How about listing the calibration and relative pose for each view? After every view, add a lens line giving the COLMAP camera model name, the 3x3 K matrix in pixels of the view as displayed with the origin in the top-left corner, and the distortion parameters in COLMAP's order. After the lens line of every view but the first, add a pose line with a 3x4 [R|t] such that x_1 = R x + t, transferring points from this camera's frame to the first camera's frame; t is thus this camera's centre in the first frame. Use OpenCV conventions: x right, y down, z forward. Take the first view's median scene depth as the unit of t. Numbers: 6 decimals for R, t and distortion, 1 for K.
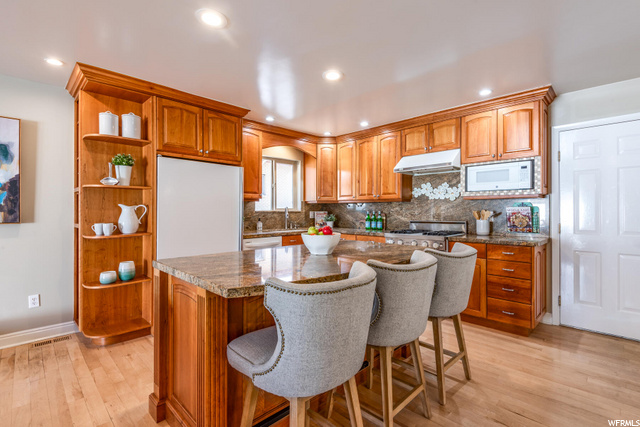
lens RADIAL K [[287.9, 0, 320.3], [0, 287.9, 213.5], [0, 0, 1]] dist [-0.006777, -0.003107]
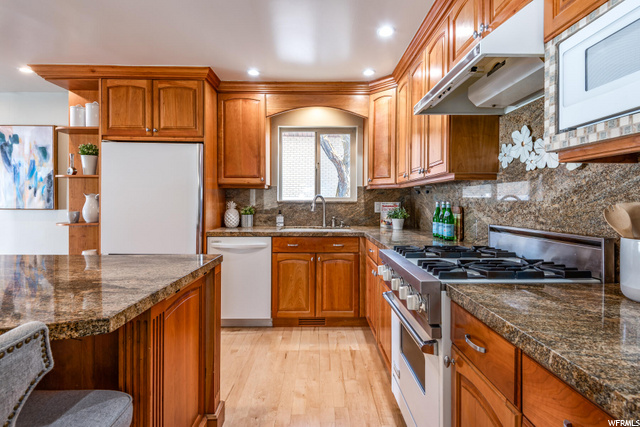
lens RADIAL K [[317.4, 0, 319.1], [0, 317.4, 200.3], [0, 0, 1]] dist [0.002704, -0.007927]
pose [[0.719195, 0.001992, -0.694805, 0.554495], [-0.011161, 0.999900, -0.008686, -0.005520], [0.694719, 0.014002, 0.719145, 0.618213]]
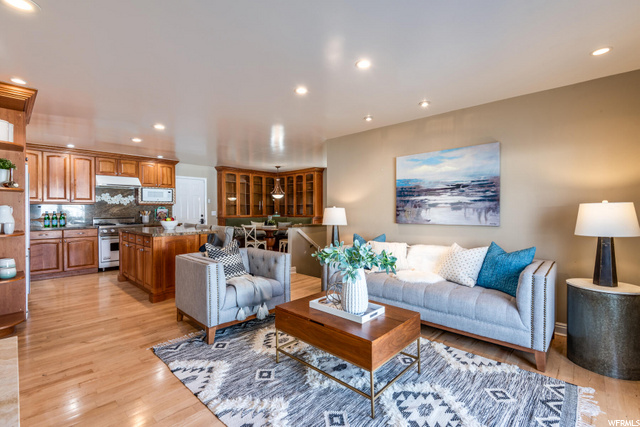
lens RADIAL K [[287.9, 0, 328.1], [0, 287.9, 213.3], [0, 0, 1]] dist [-0.006777, -0.003107]
pose [[-0.060573, -0.009329, 0.998120, -1.476473], [0.011652, 0.999882, 0.010052, 0.001063], [-0.998096, 0.012239, -0.060457, -0.122714]]
